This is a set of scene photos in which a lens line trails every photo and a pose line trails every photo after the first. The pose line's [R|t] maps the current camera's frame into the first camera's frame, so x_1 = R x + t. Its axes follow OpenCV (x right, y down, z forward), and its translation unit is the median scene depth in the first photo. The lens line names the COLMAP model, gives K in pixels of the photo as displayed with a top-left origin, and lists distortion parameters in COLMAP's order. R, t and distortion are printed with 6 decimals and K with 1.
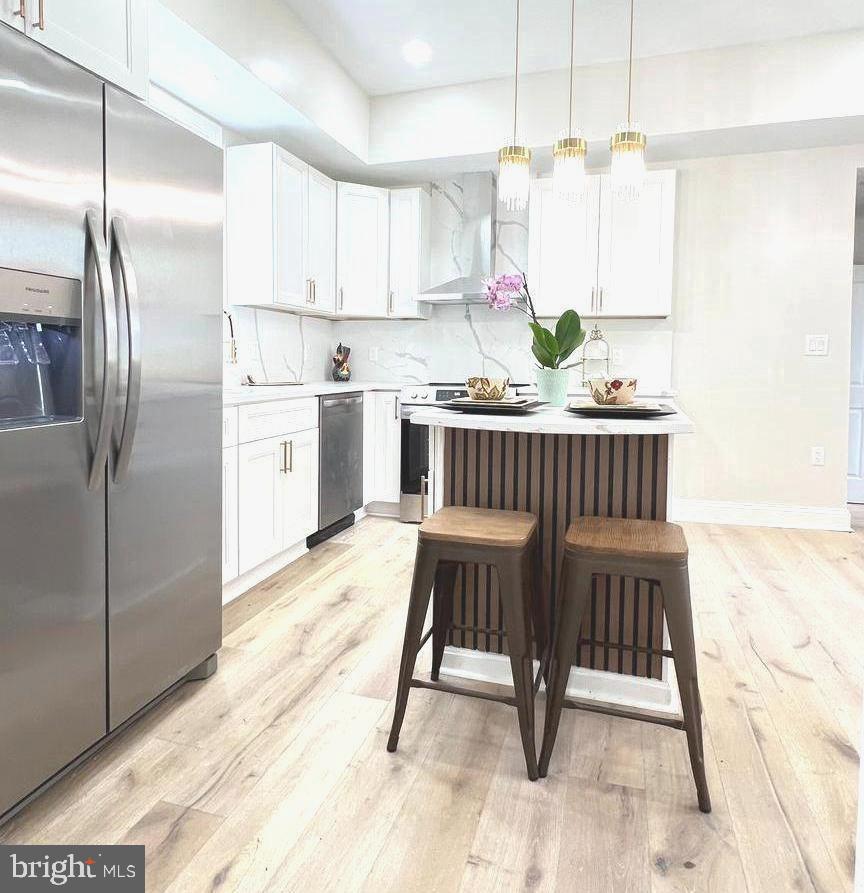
lens RADIAL K [[611.1, 0, 435.8], [0, 611.1, 388.7], [0, 0, 1]] dist [-0.004589, 0.000835]
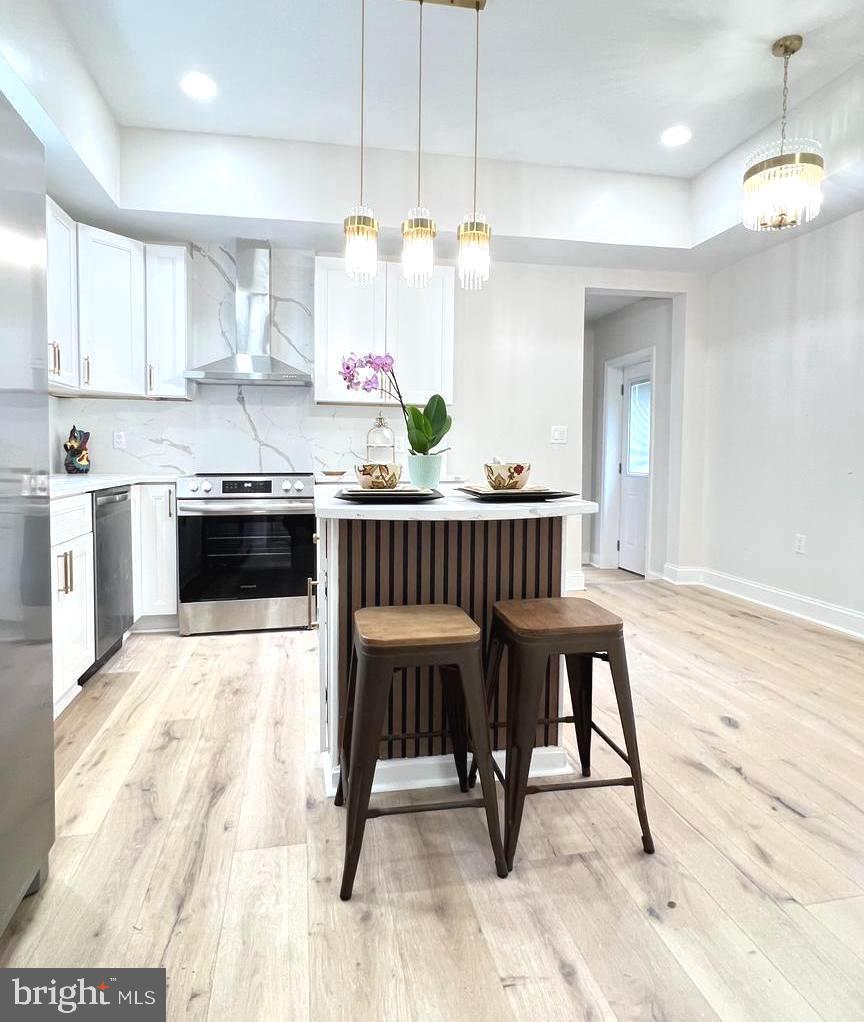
lens RADIAL K [[611.8, 0, 432.3], [0, 611.8, 487.7], [0, 0, 1]] dist [-0.005260, 0.001206]
pose [[0.878210, -0.030212, 0.477321, -0.270506], [0.022723, 0.999512, 0.021457, -0.000953], [-0.477736, -0.007998, 0.878467, 0.143877]]
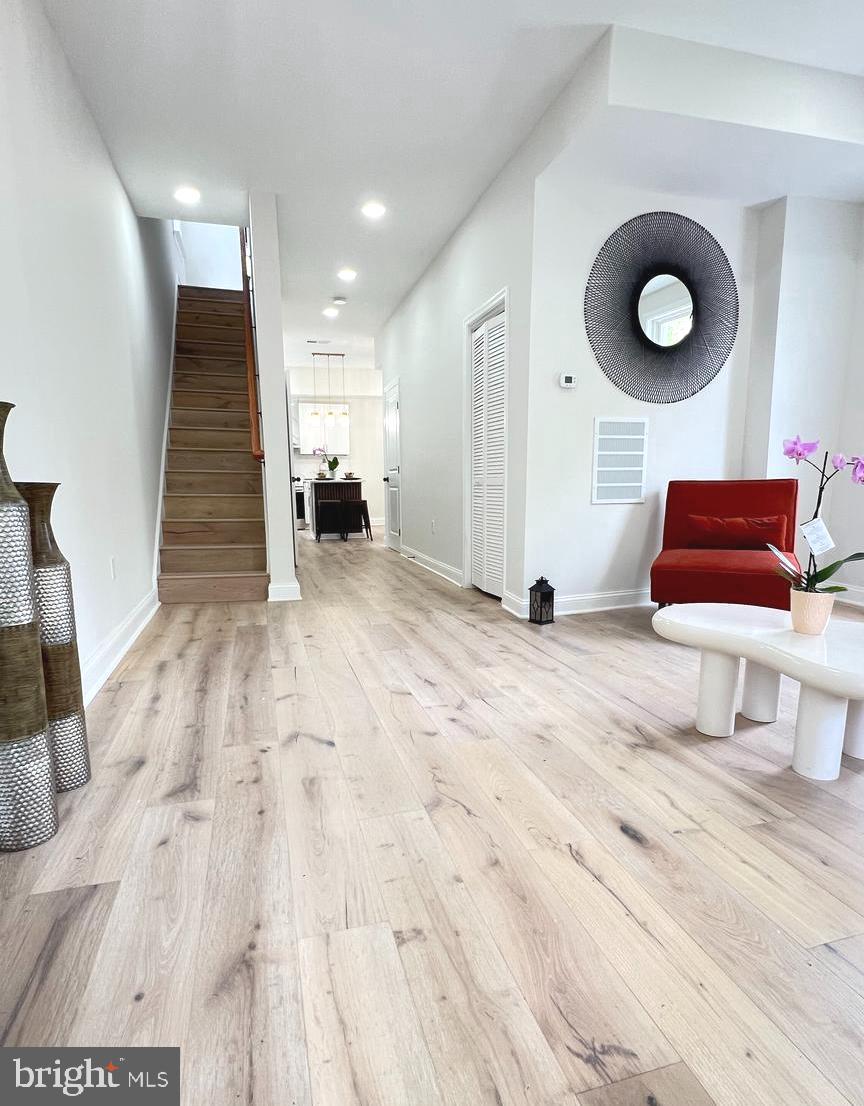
lens RADIAL K [[612.6, 0, 432.5], [0, 612.6, 590.1], [0, 0, 1]] dist [-0.002865, -0.000789]
pose [[0.838499, -0.105309, 0.534630, -1.610683], [0.033597, 0.989272, 0.142170, 0.211683], [-0.543866, -0.101248, 0.833042, -3.039878]]
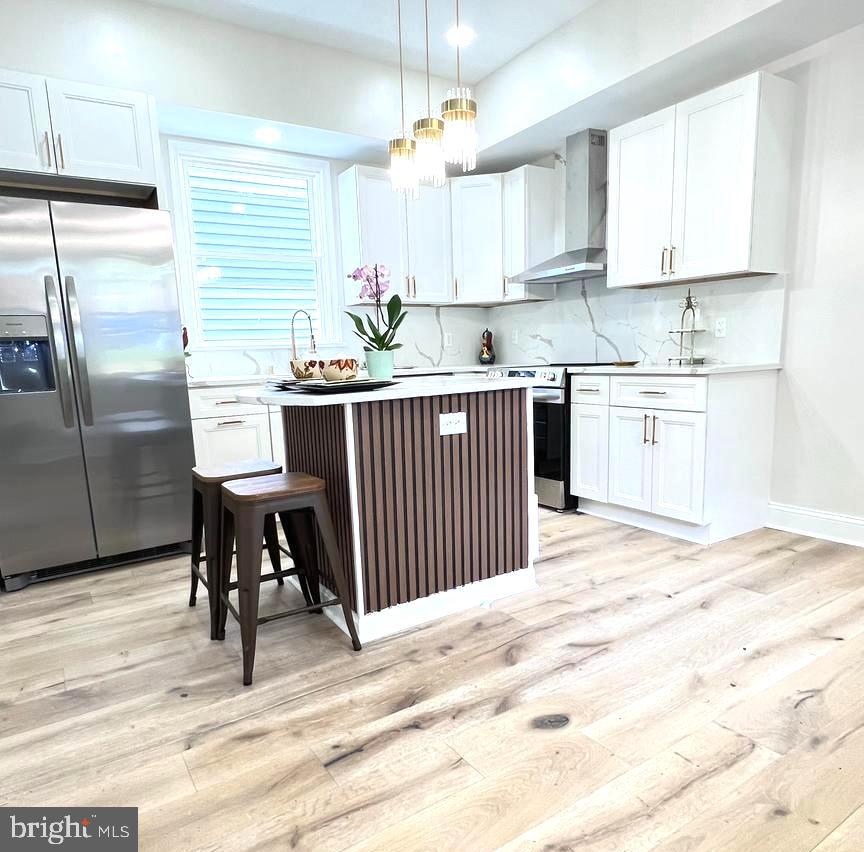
lens RADIAL K [[617.8, 0, 433.0], [0, 617.8, 455.6], [0, 0, 1]] dist [-0.000938, 0.000566]
pose [[0.761602, 0.073121, -0.643906, 1.038257], [0.011894, 0.991869, 0.126704, 0.018323], [0.647935, -0.104157, 0.754540, 0.191936]]
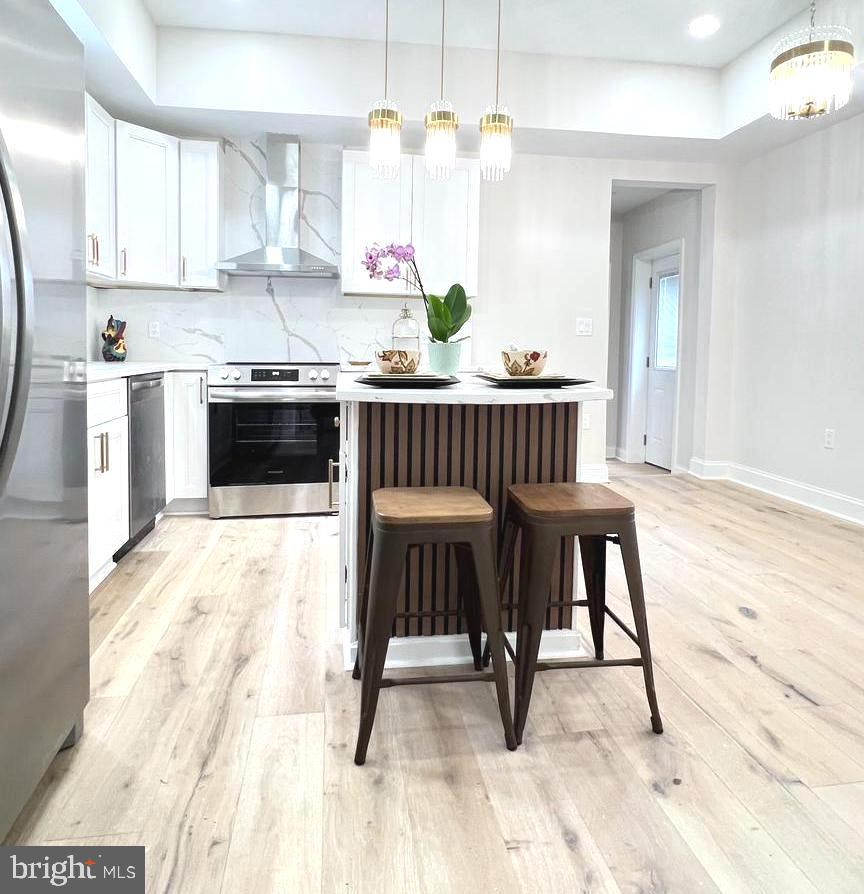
lens RADIAL K [[611.8, 0, 432.5], [0, 611.8, 385.2], [0, 0, 1]] dist [-0.004589, 0.000835]
pose [[0.900250, -0.023732, 0.434727, -0.266782], [0.014399, 0.999590, 0.024748, 0.012163], [-0.435136, -0.016020, 0.900222, 0.115709]]
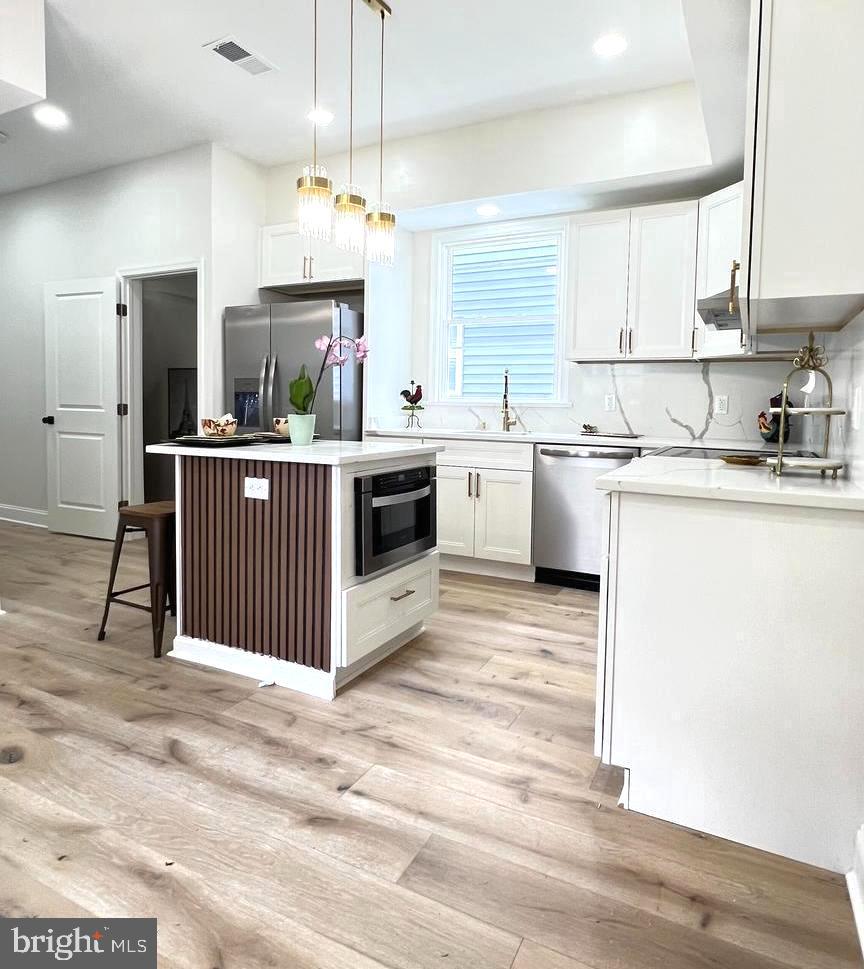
lens RADIAL K [[614.6, 0, 428.5], [0, 614.6, 433.2], [0, 0, 1]] dist [-0.001079, -0.000896]
pose [[-0.179965, 0.034886, -0.983054, 1.385078], [-0.062642, 0.996936, 0.046847, -0.068419], [0.981676, 0.070011, -0.177228, 1.502897]]
